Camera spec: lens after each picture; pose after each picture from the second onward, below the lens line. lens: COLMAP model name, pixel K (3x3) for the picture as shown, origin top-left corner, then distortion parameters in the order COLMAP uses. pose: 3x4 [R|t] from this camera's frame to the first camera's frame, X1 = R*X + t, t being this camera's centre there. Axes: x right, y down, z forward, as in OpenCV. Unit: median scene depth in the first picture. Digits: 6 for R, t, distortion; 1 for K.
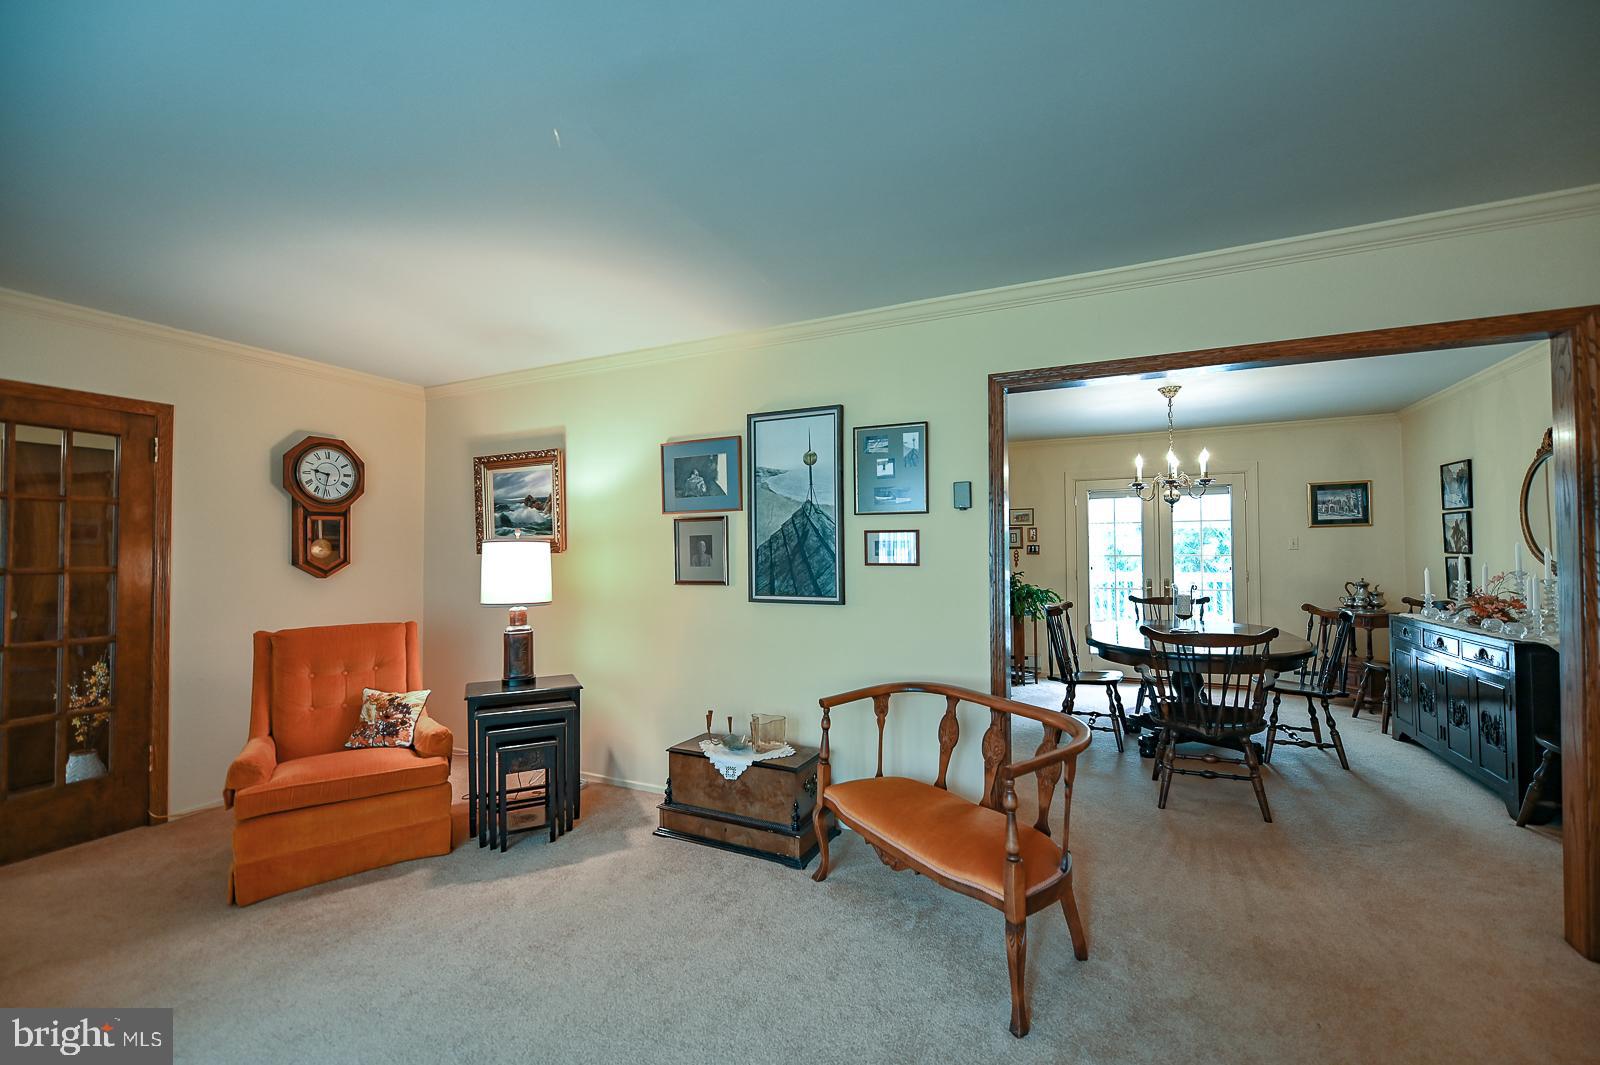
lens RADIAL K [[640.1, 0, 810.6], [0, 640.1, 541.9], [0, 0, 1]] dist [-0.004427, -0.001055]
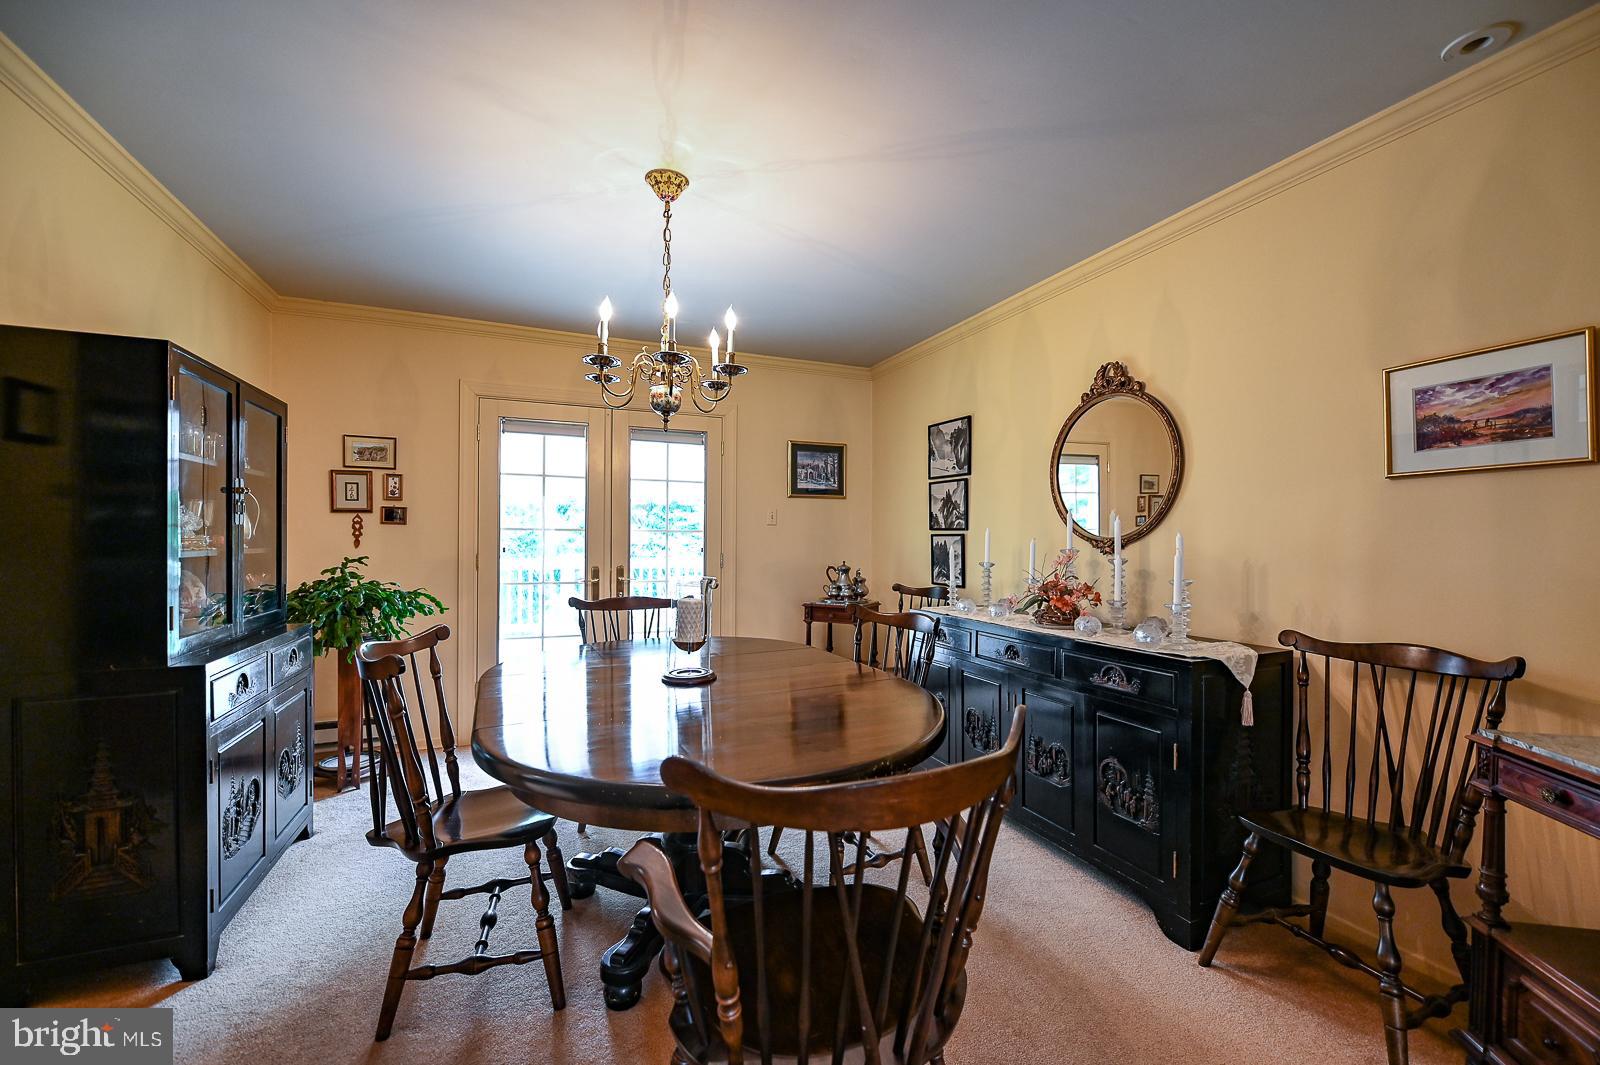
lens RADIAL K [[640.1, 0, 810.6], [0, 640.1, 541.9], [0, 0, 1]] dist [-0.004427, -0.001055]
pose [[0.660179, 0.010424, 0.751036, 0.371528], [-0.025745, 0.999630, 0.008756, 0.042993], [-0.750667, -0.025116, 0.660203, 0.808970]]
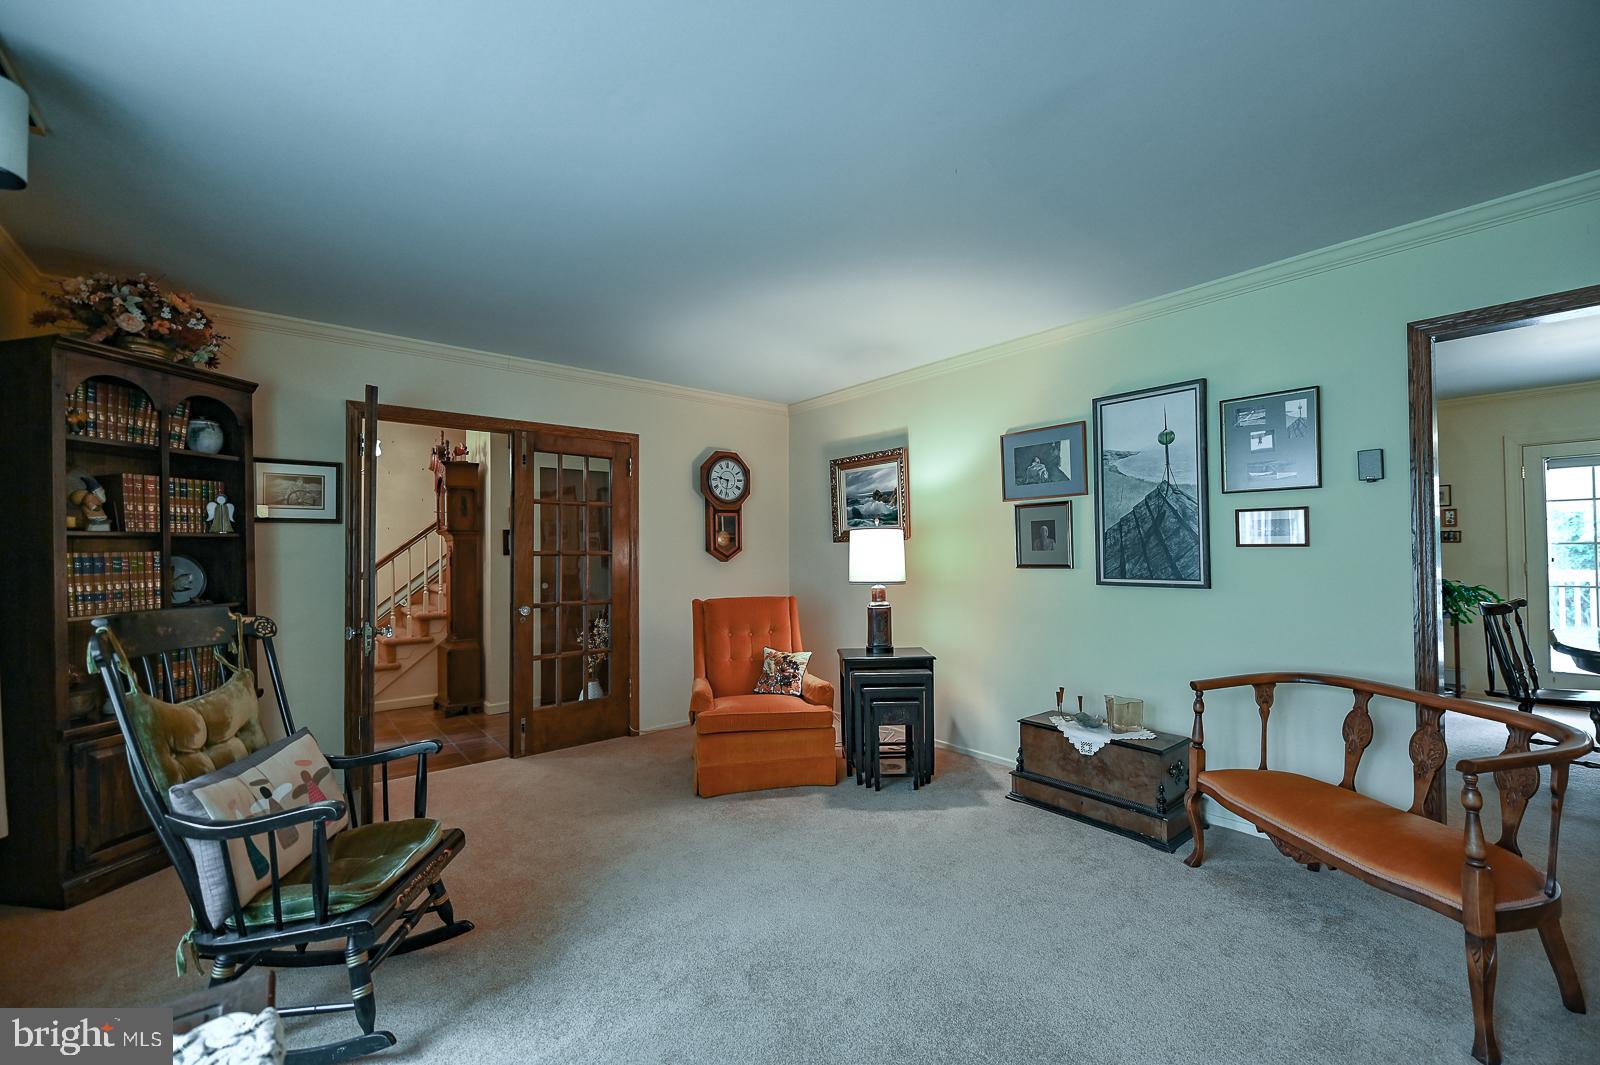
lens RADIAL K [[640.1, 0, 810.6], [0, 640.1, 541.9], [0, 0, 1]] dist [-0.004427, -0.001055]
pose [[0.907038, -0.008649, -0.420961, -0.084225], [0.009499, 0.999955, -0.000077, 0.022973], [0.420943, -0.003929, 0.907079, -0.107309]]
